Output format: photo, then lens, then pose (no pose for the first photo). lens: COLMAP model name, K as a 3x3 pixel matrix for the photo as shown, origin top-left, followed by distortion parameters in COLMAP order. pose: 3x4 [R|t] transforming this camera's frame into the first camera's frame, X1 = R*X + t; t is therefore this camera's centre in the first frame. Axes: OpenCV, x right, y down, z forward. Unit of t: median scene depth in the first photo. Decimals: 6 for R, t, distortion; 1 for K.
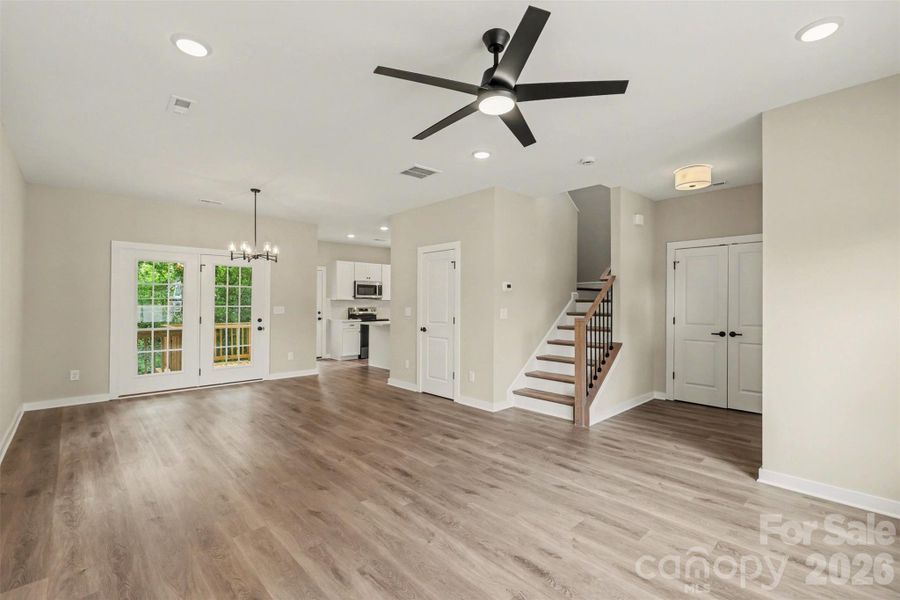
lens RADIAL K [[401.7, 0, 452.9], [0, 401.7, 301.8], [0, 0, 1]] dist [-0.001181, -0.000203]
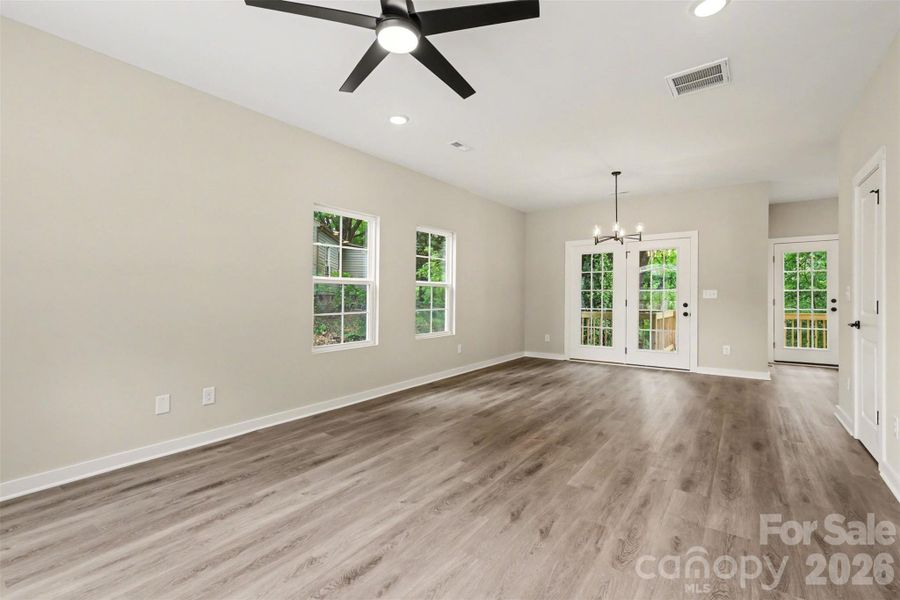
lens RADIAL K [[401.7, 0, 452.9], [0, 401.7, 301.8], [0, 0, 1]] dist [-0.001181, -0.000203]
pose [[0.178603, 0.011962, -0.983849, 0.384563], [0.001276, 0.999922, 0.012389, 0.031183], [0.983920, -0.003468, 0.178574, 0.379415]]
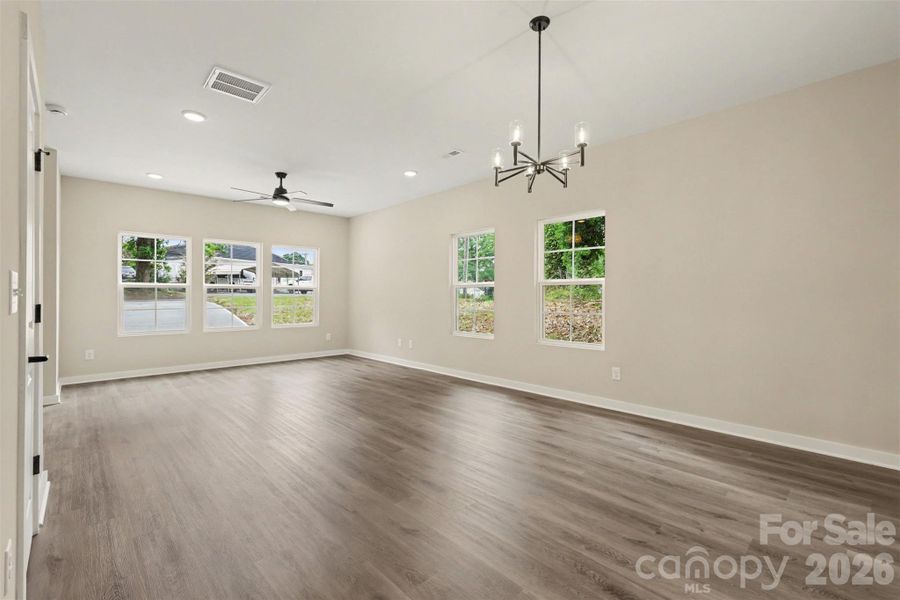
lens RADIAL K [[397.9, 0, 446.7], [0, 397.9, 294.2], [0, 0, 1]] dist [0.014422, -0.000013]
pose [[-0.999958, 0.001061, 0.009138, -0.361179], [0.001034, 0.999995, -0.002936, 0.026804], [-0.009141, -0.002927, -0.999954, 1.322757]]
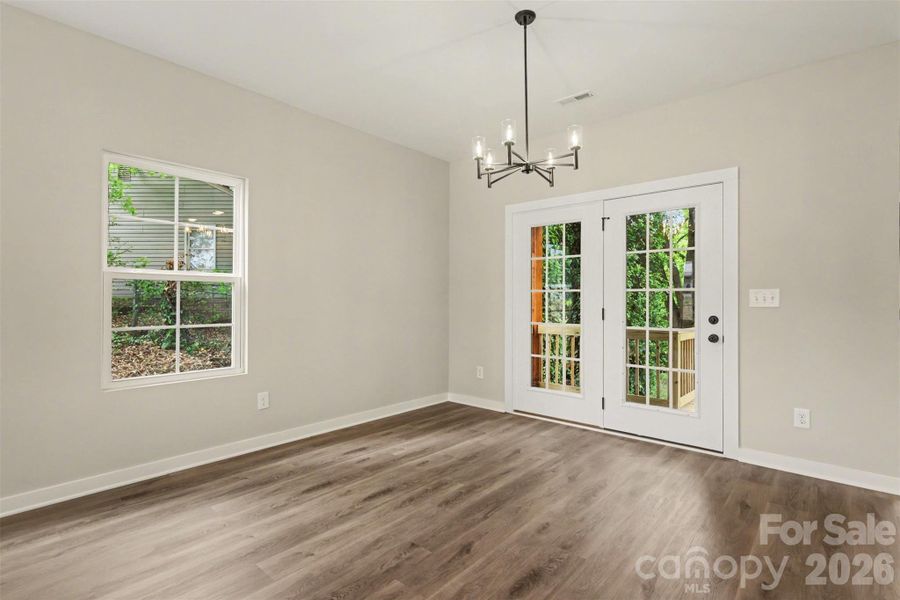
lens RADIAL K [[434.0, 0, 464.5], [0, 434.0, 299.6], [0, 0, 1]] dist [0.004720, 0.000218]
pose [[0.102962, -0.006367, -0.994665, -0.028908], [-0.003372, 0.999972, -0.006750, 0.032417], [0.994680, 0.004049, 0.102937, 0.802785]]
